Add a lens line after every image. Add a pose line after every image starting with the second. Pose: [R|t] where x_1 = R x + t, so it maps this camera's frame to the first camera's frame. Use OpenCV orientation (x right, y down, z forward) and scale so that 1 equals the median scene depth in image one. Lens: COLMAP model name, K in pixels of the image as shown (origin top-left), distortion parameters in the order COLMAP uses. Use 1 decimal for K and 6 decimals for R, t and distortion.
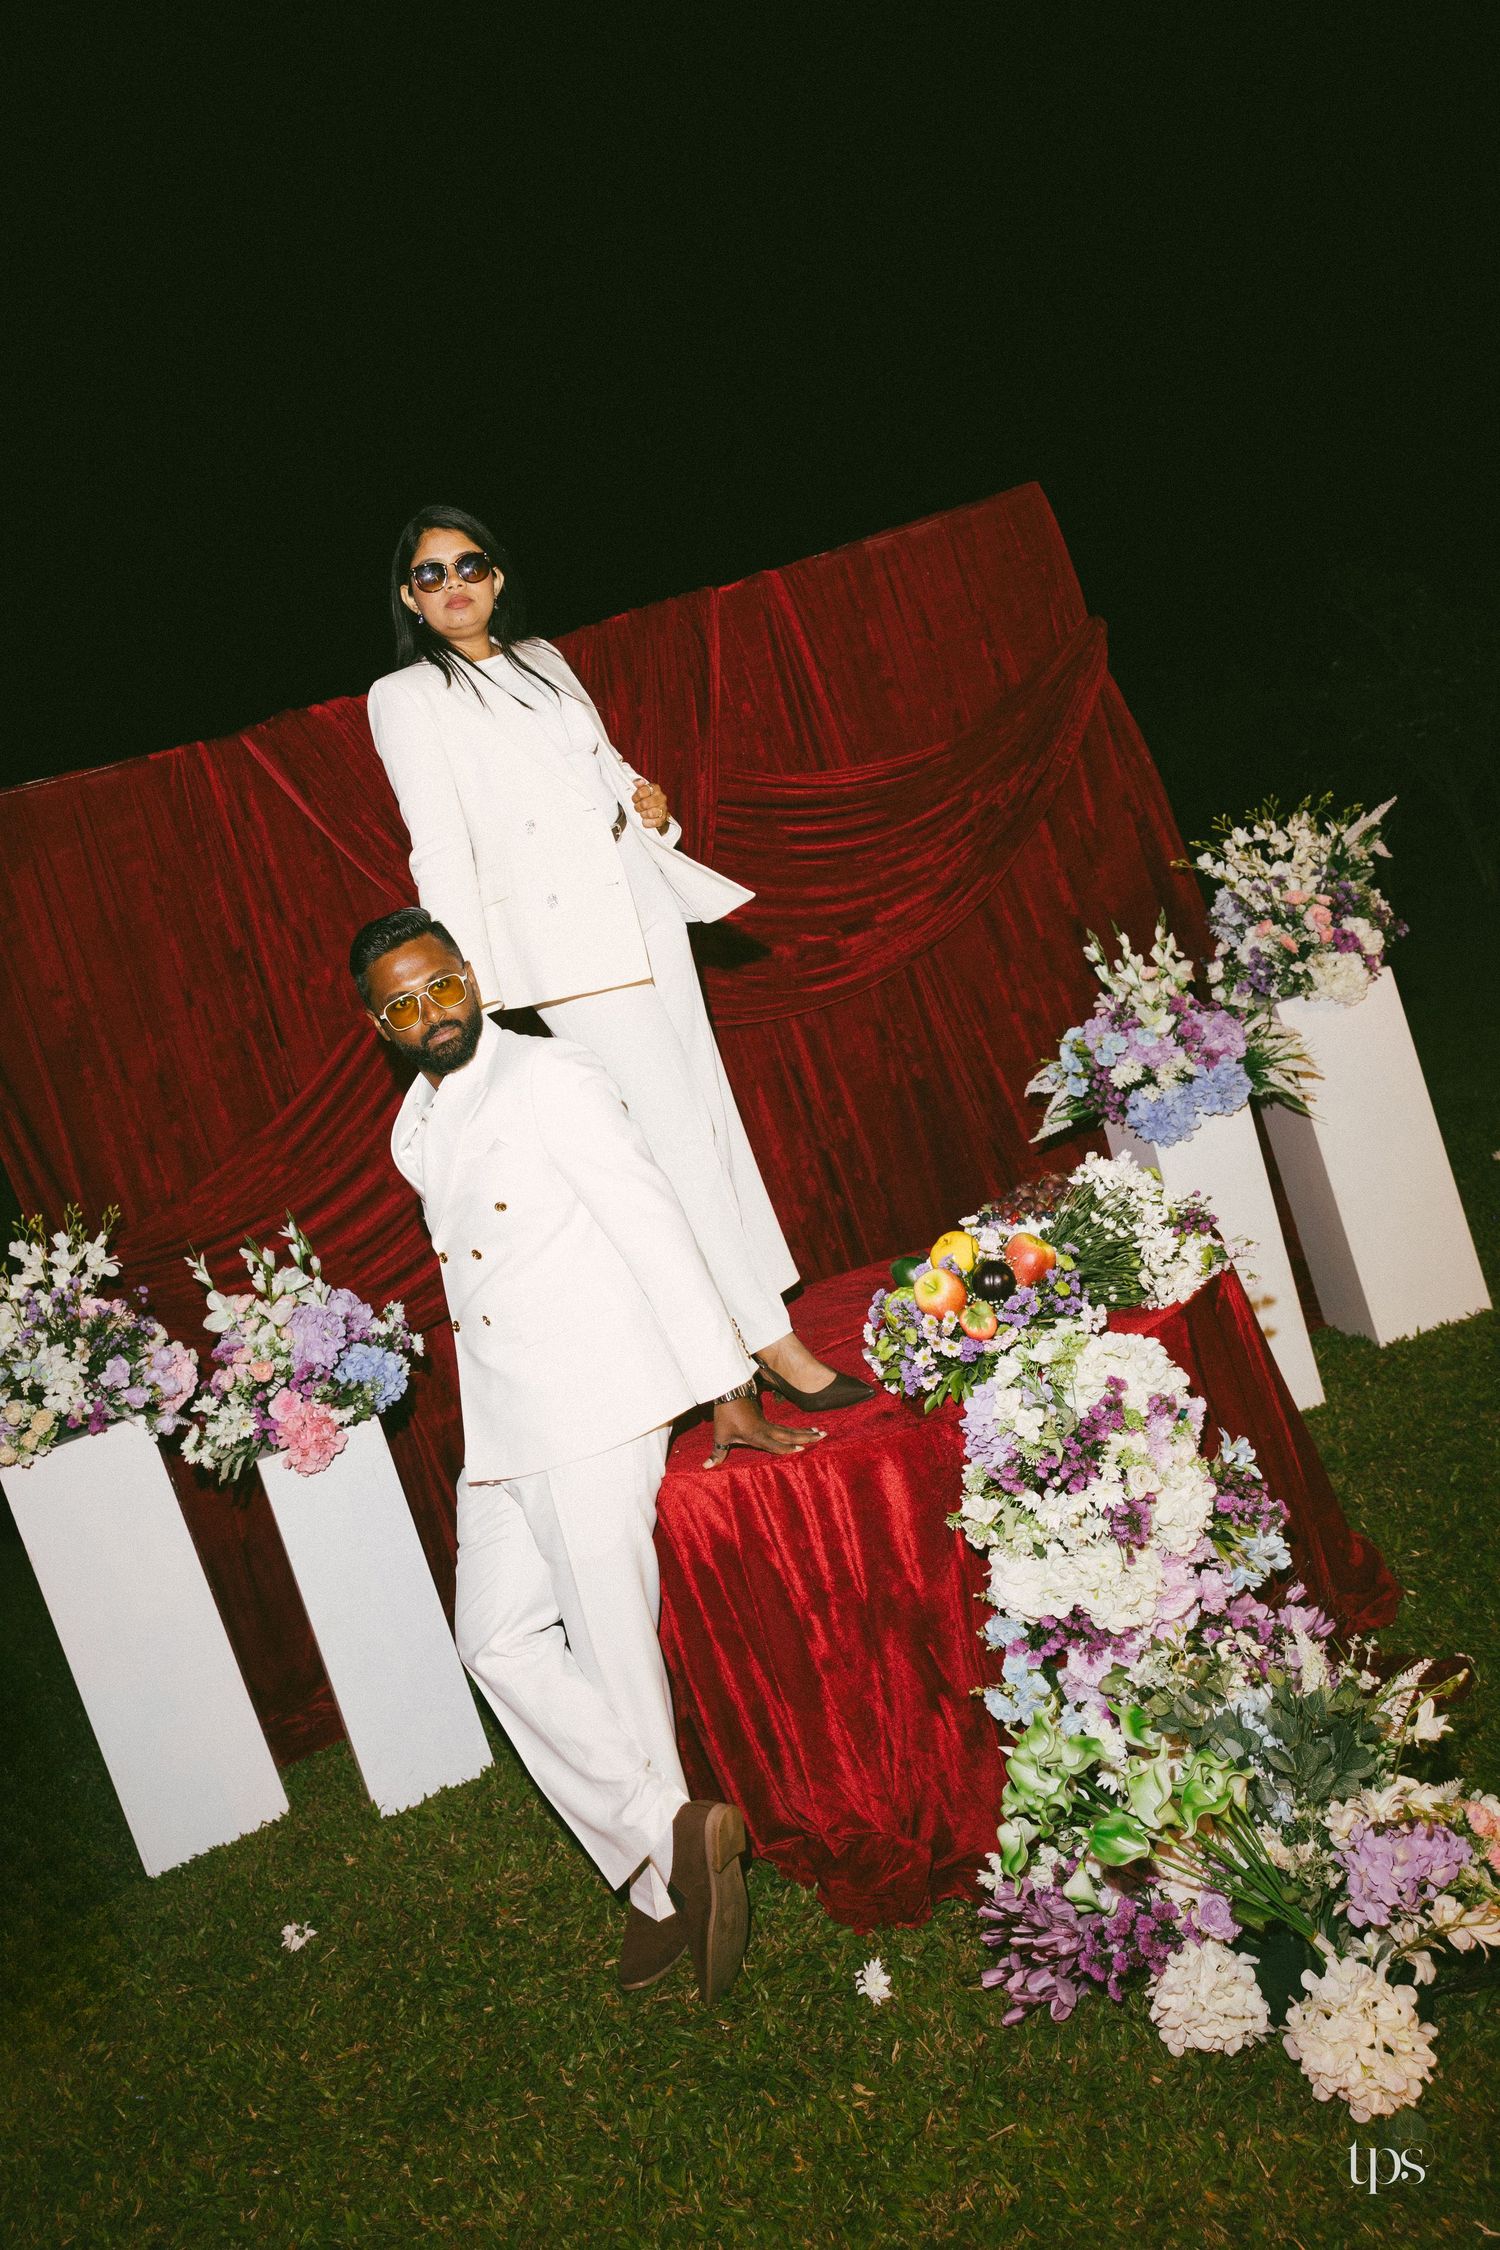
lens RADIAL K [[1860.8, 0, 676.5], [0, 1860.8, 1067.8], [0, 0, 1]] dist [-0.007420, 0.029420]
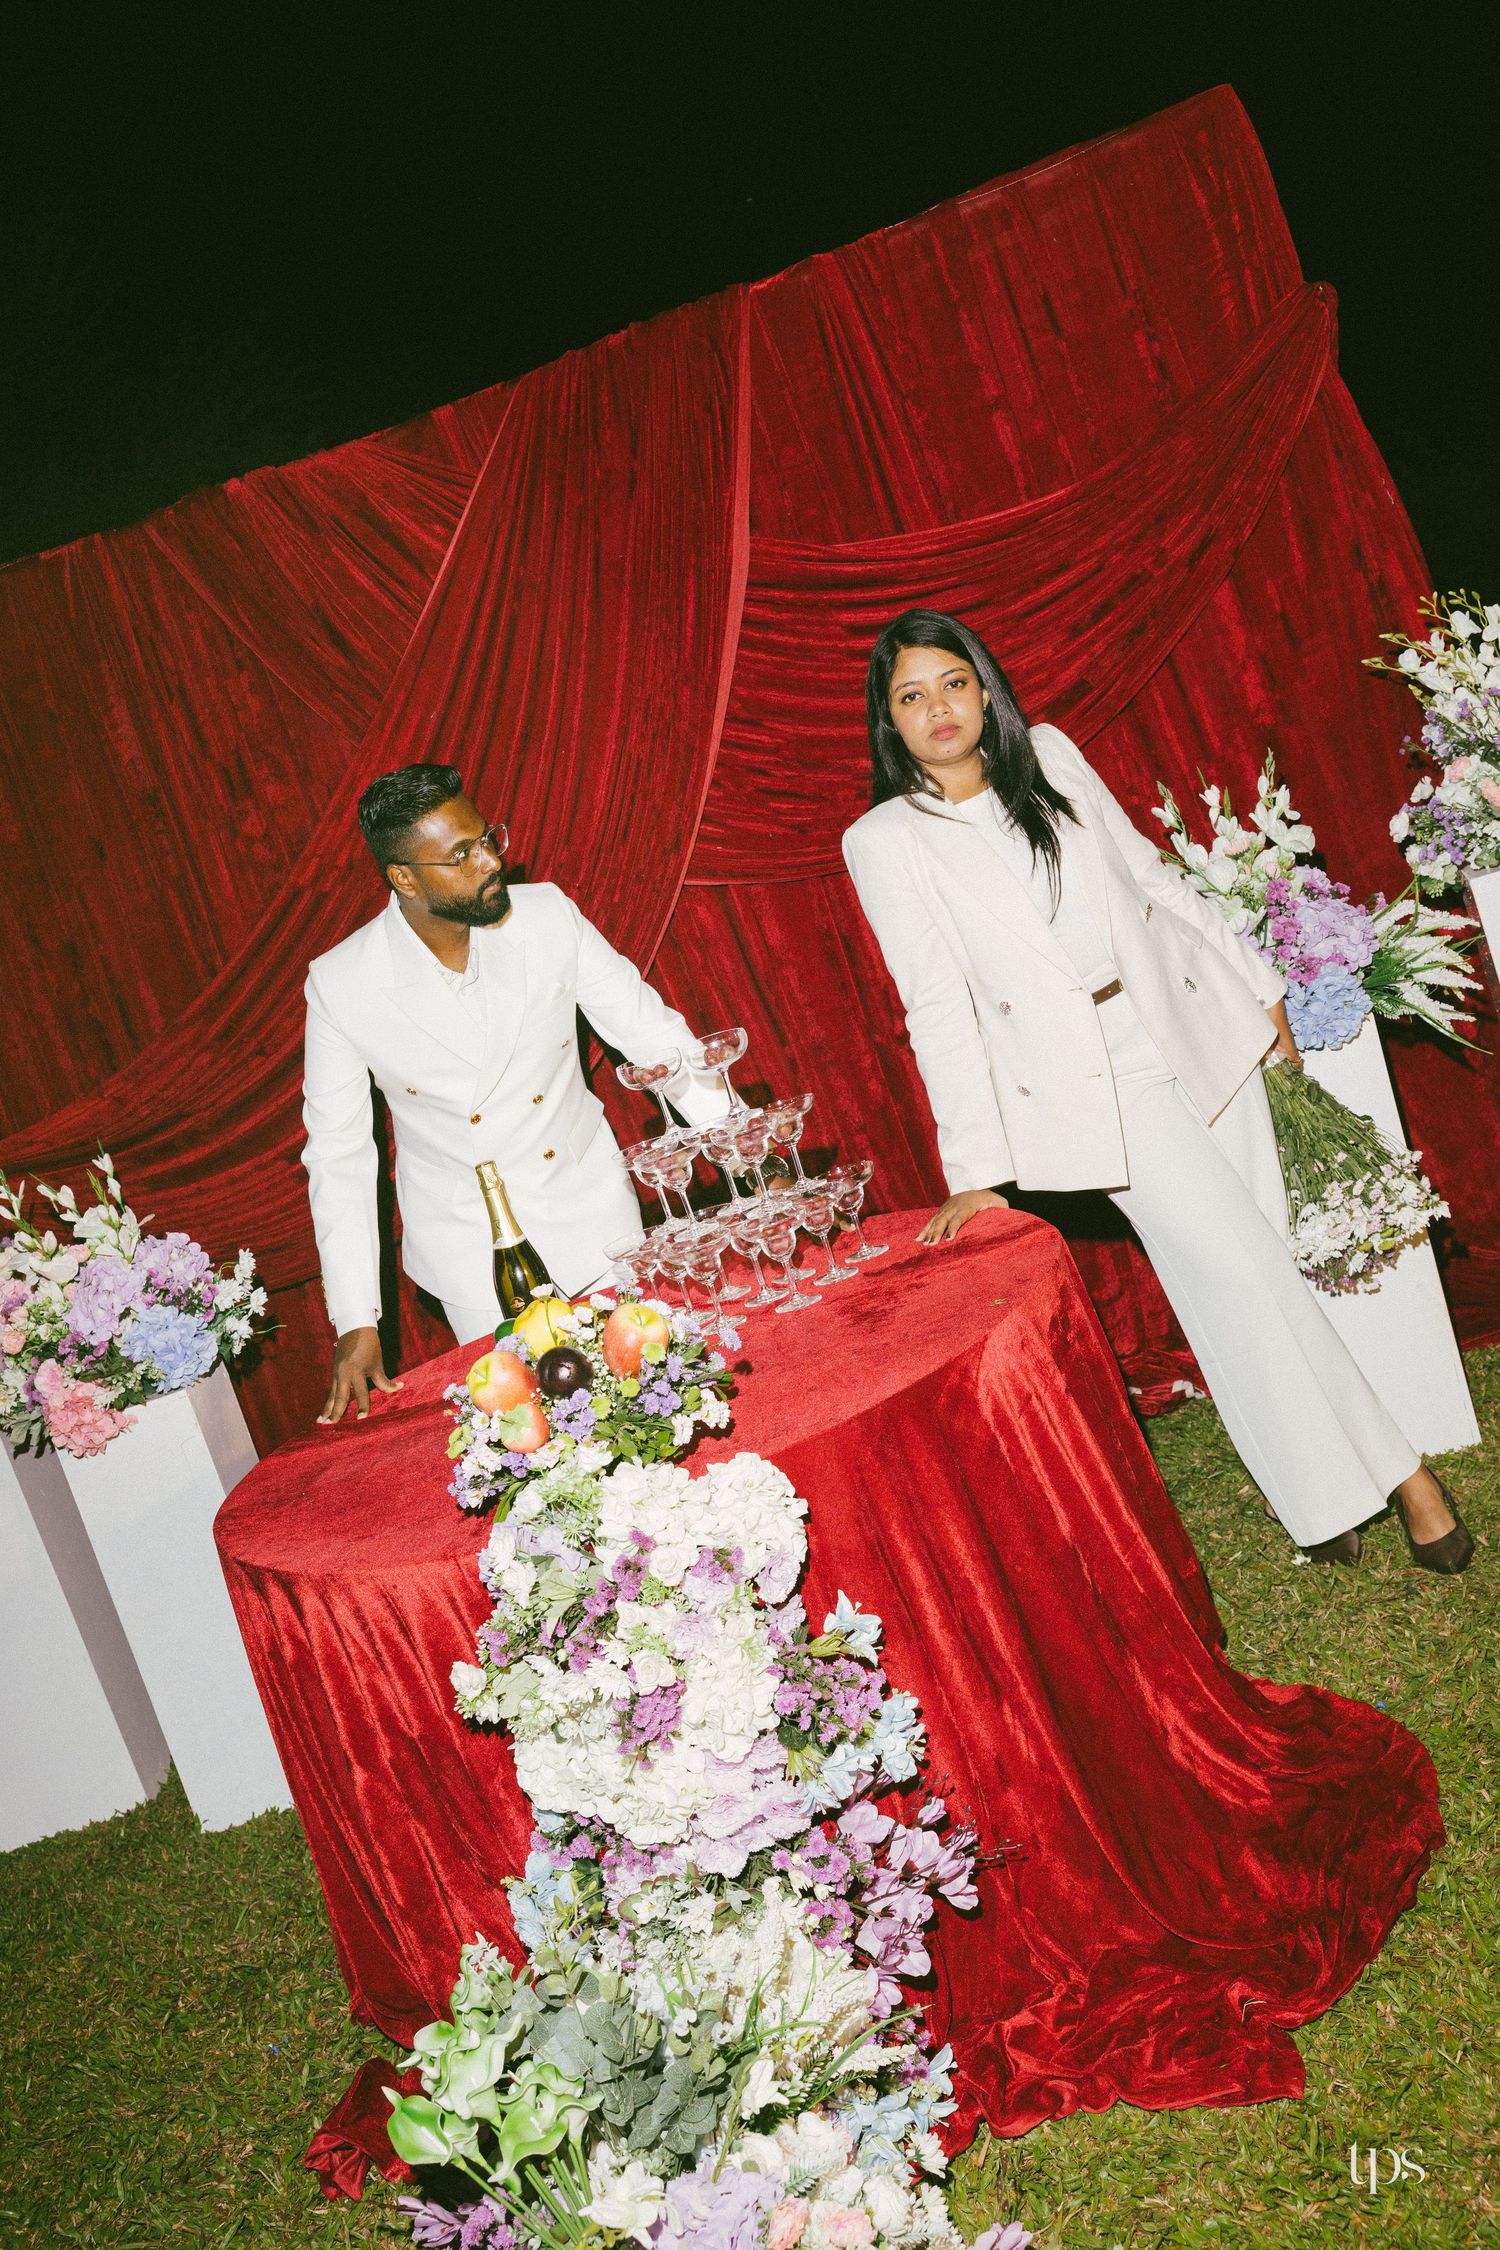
lens RADIAL K [[2317.8, 0, 723.5], [0, 2317.8, 1119.5], [0, 0, 1]] dist [0.005581, 0.000000]
pose [[0.953476, 0.048802, -0.297493, 0.317031], [0.003383, 0.985016, 0.172428, -0.095833], [0.301450, -0.165413, 0.939024, 0.083647]]
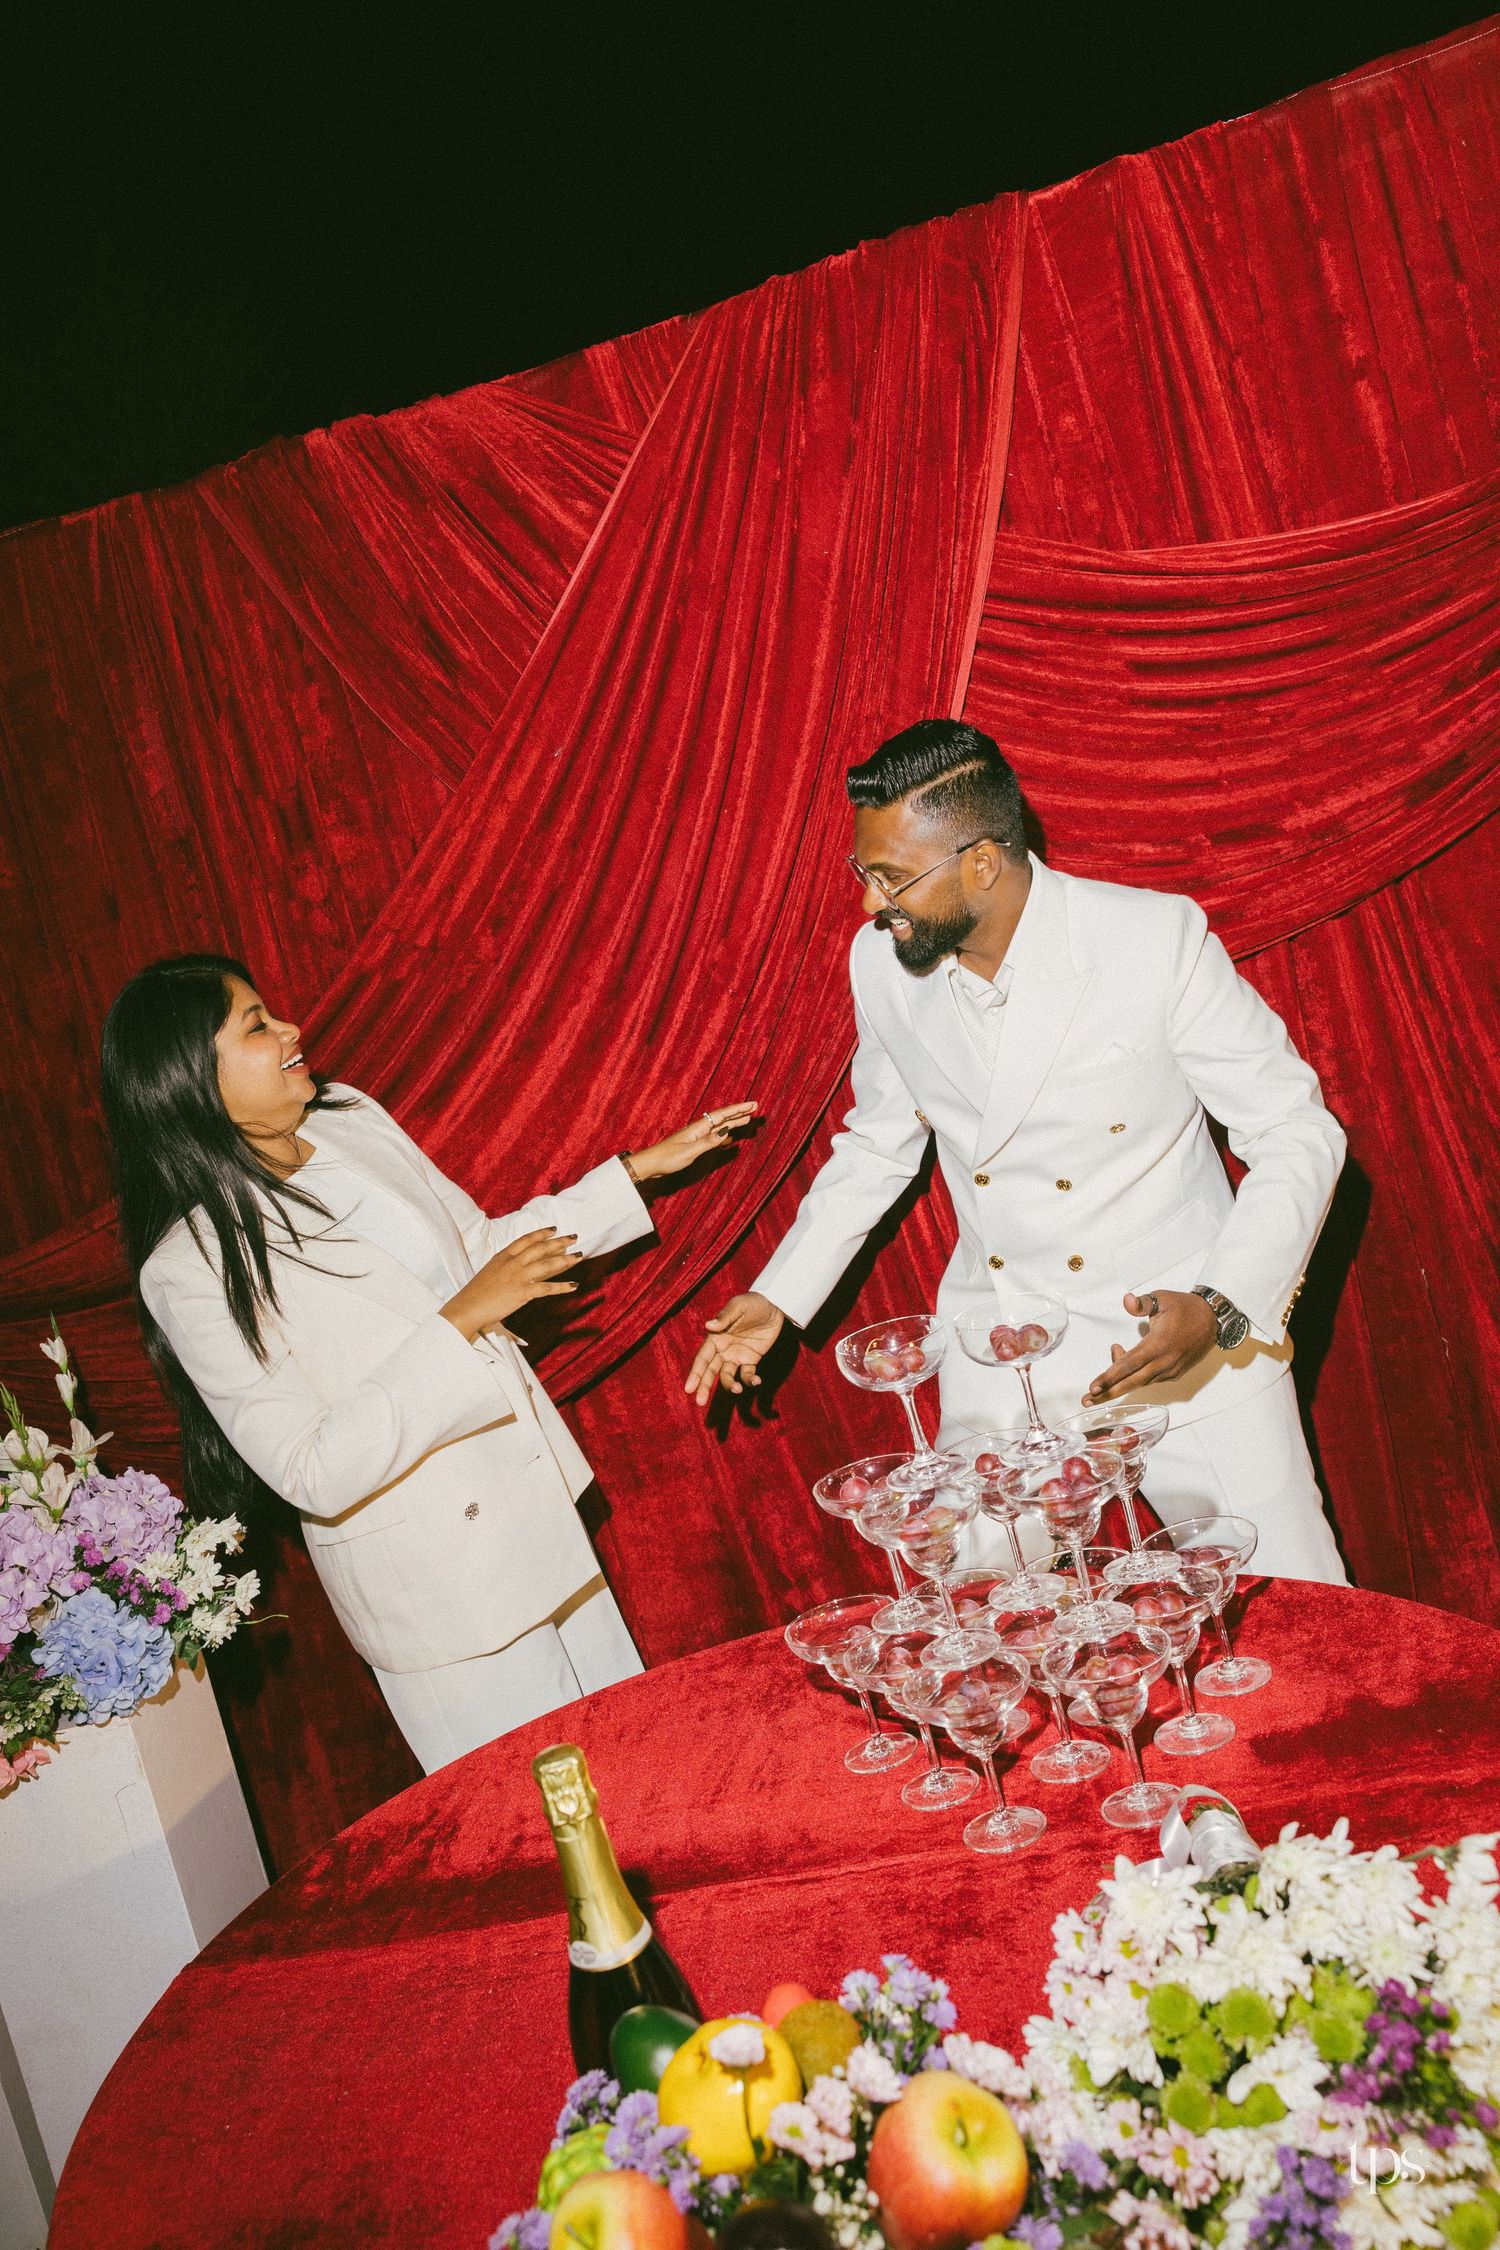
lens RADIAL K [[1949.5, 0, 683.2], [0, 1949.5, 1047.5], [0, 0, 1]] dist [-0.014618, 0.022687]
pose [[0.933478, 0.093850, -0.346137, 0.154704], [-0.052732, 0.990580, 0.126373, -0.083034], [0.354736, -0.099714, 0.929634, 0.436245]]
